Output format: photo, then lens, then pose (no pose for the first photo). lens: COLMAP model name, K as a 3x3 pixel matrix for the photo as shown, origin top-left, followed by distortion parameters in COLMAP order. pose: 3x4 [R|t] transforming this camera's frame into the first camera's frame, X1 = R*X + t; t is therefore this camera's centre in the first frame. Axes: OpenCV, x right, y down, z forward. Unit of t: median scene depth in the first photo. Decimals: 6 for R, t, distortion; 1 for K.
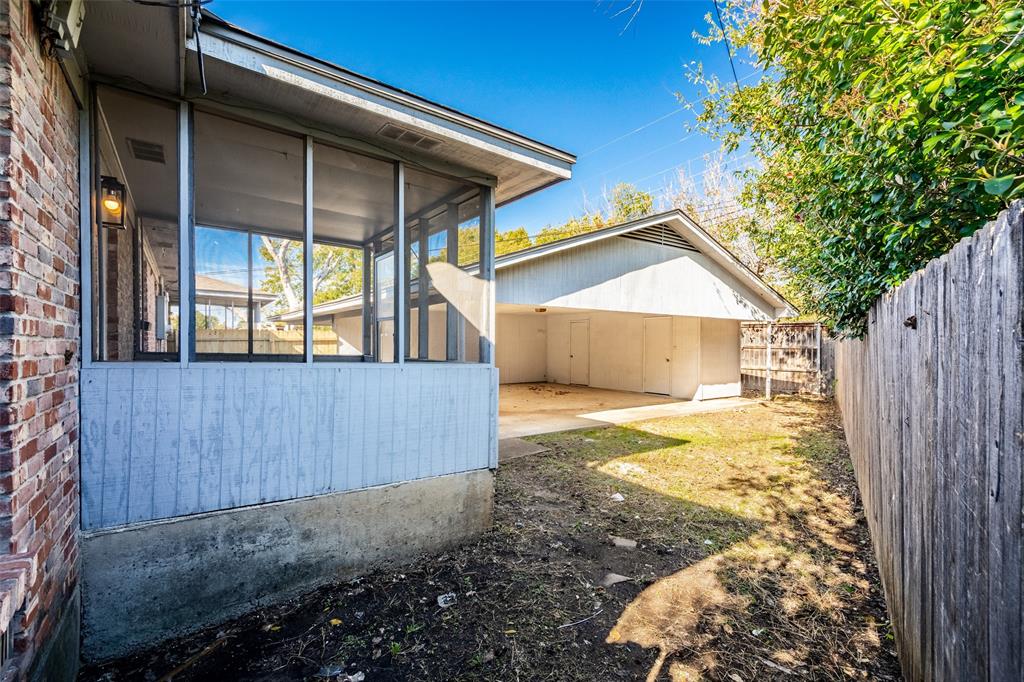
lens RADIAL K [[465.0, 0, 508.5], [0, 465.0, 341.9], [0, 0, 1]] dist [-0.002846, 0.000594]
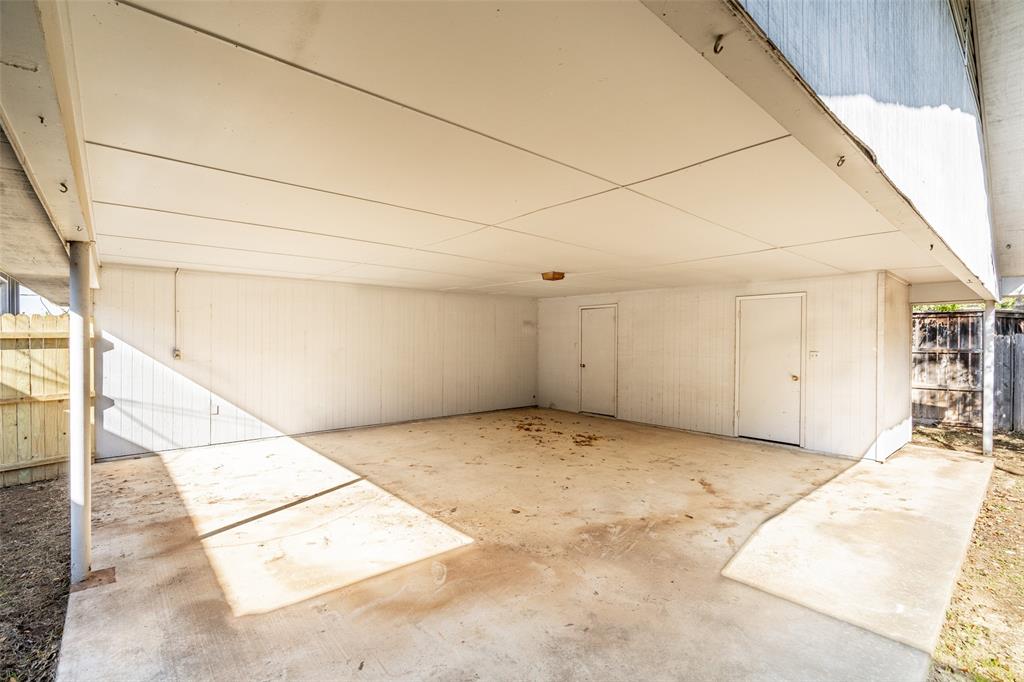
lens RADIAL K [[465.0, 0, 507.4], [0, 465.0, 338.9], [0, 0, 1]] dist [-0.002846, 0.000594]
pose [[0.994441, 0.000865, 0.105289, -0.027591], [-0.000884, 1.000000, 0.000133, -0.003245], [-0.105288, -0.000225, 0.994442, 0.490805]]
